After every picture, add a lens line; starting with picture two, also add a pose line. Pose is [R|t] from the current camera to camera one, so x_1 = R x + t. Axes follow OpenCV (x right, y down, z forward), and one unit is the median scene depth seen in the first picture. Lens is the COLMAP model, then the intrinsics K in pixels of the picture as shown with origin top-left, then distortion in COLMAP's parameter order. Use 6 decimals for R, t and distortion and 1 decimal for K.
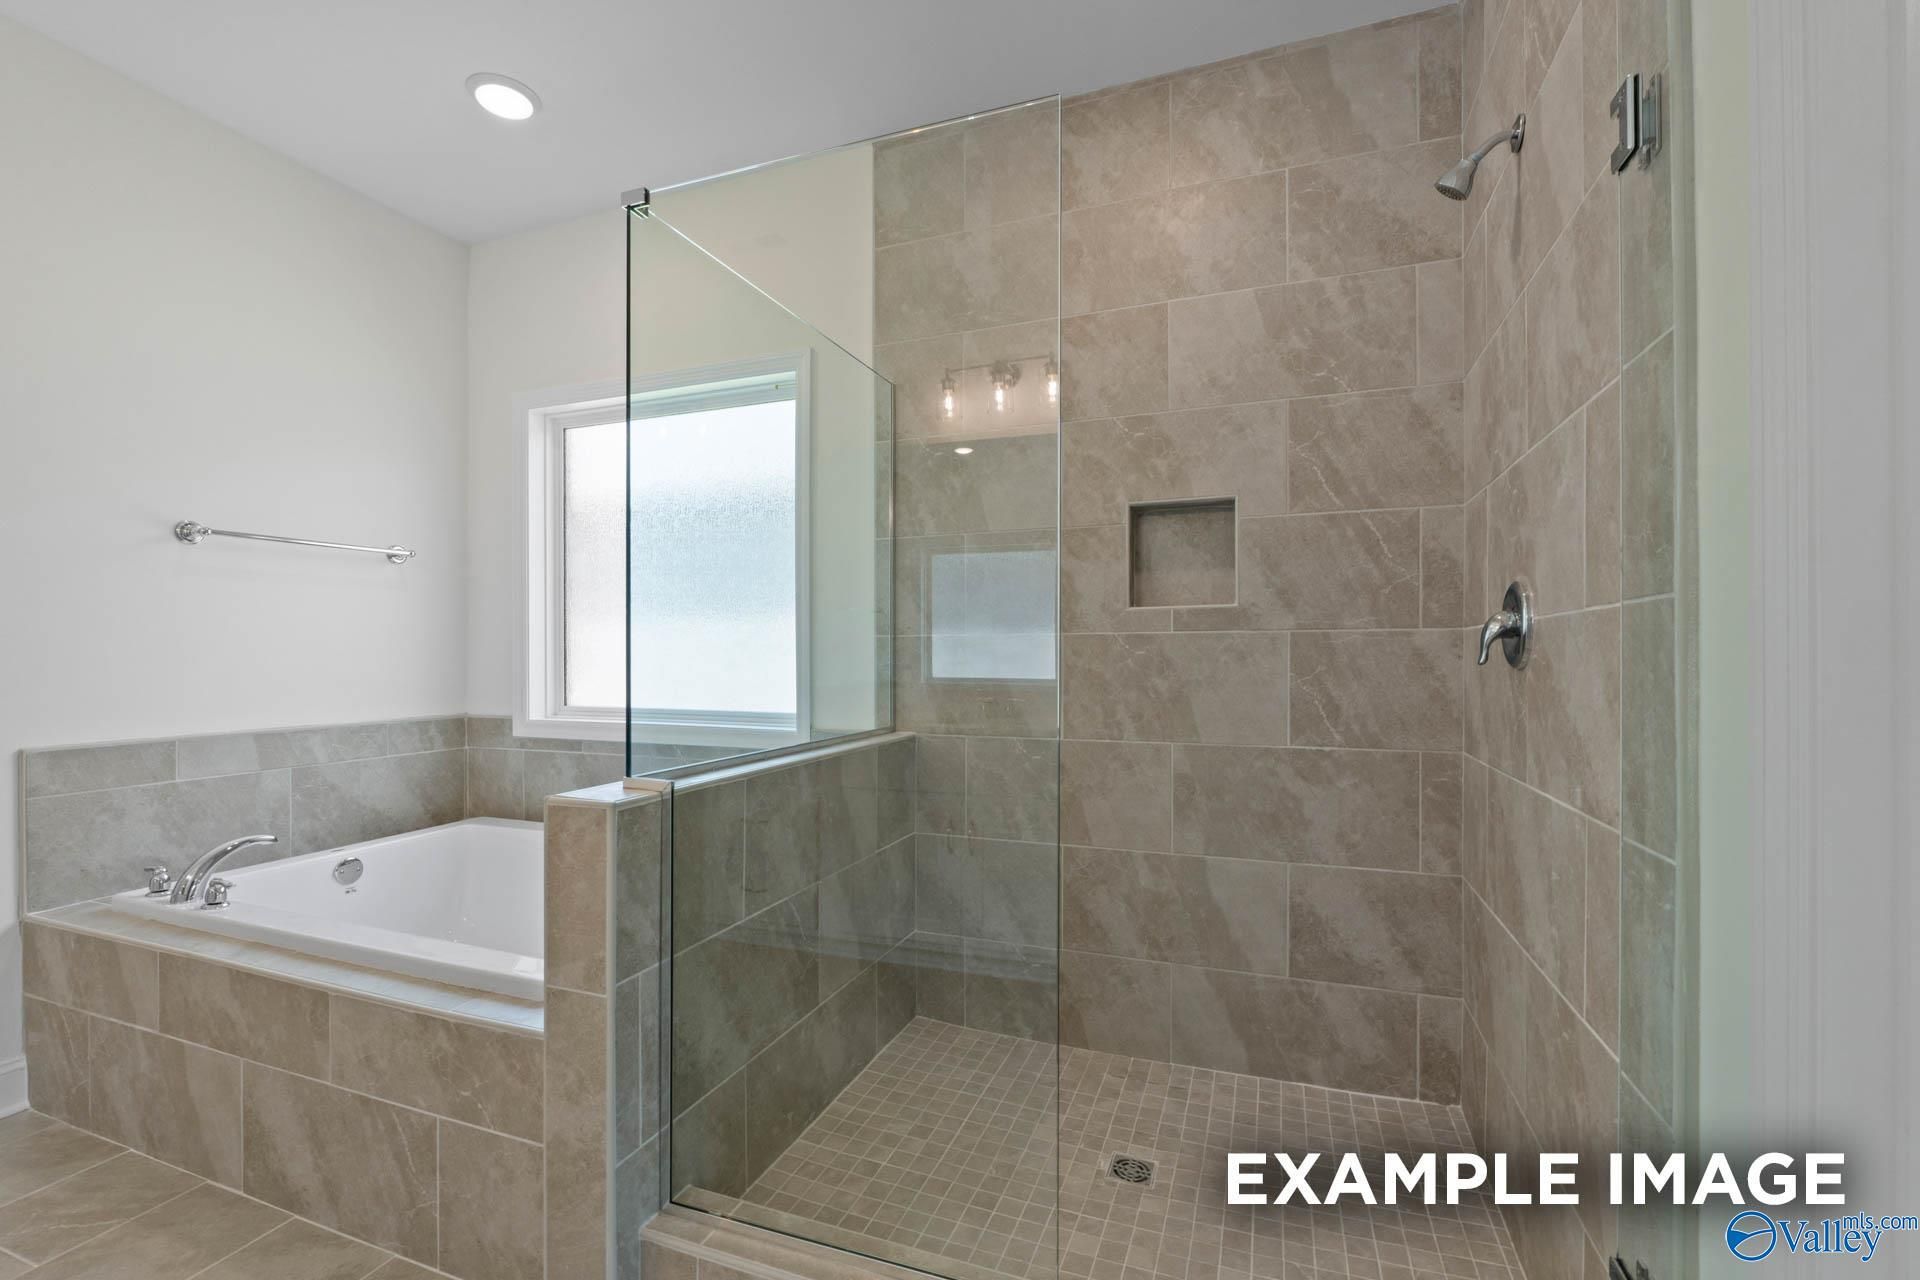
lens RADIAL K [[814.1, 0, 969.3], [0, 814.1, 656.2], [0, 0, 1]] dist [-0.006890, -0.000257]
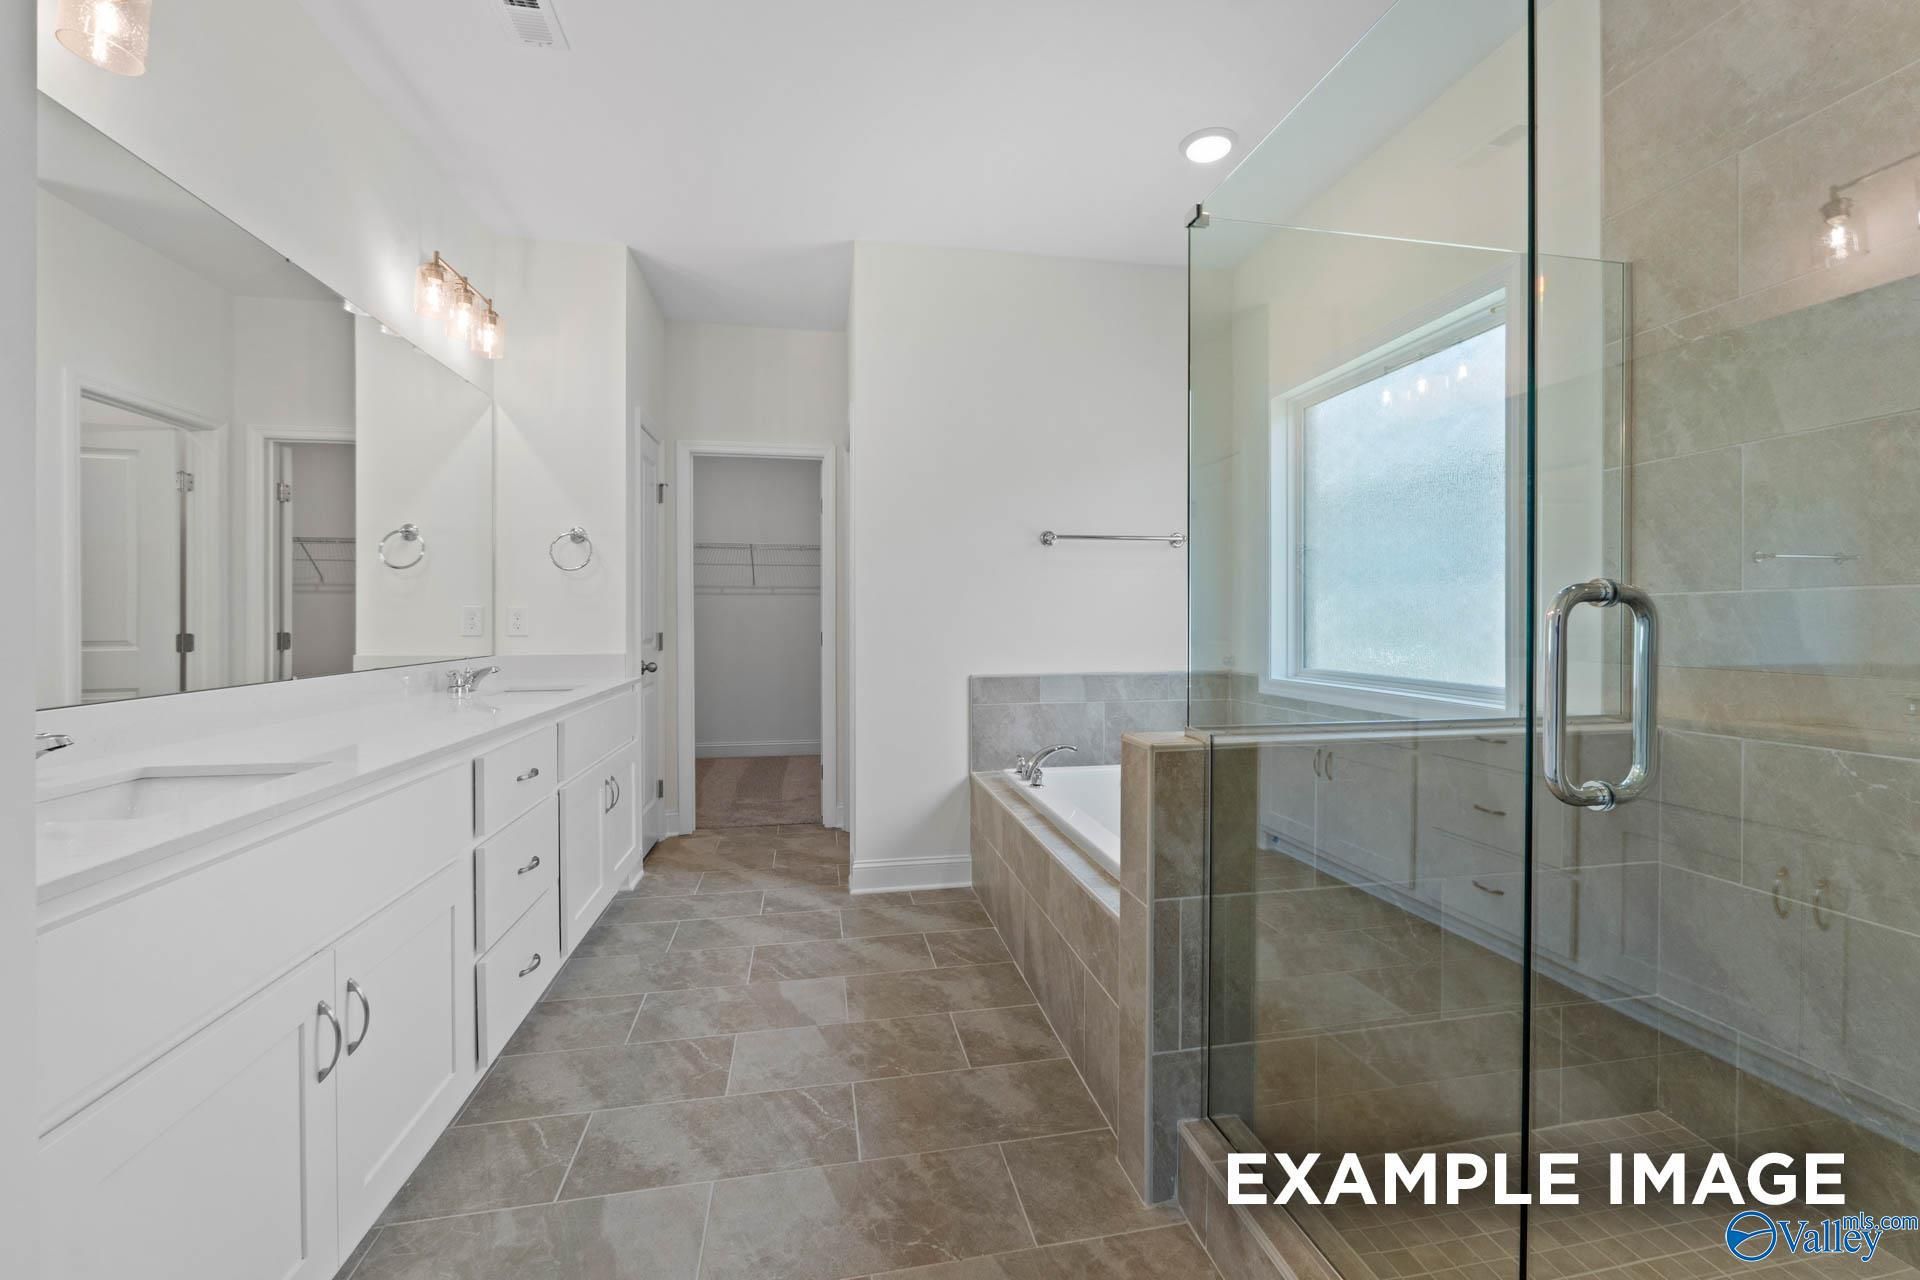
lens RADIAL K [[807.2, 0, 965.4], [0, 807.2, 621.1], [0, 0, 1]] dist [-0.003338, -0.000365]
pose [[0.518550, 0.001508, -0.855046, 0.272111], [-0.002055, 0.999998, 0.000518, 0.000043], [0.855045, 0.001489, 0.518552, 0.101246]]
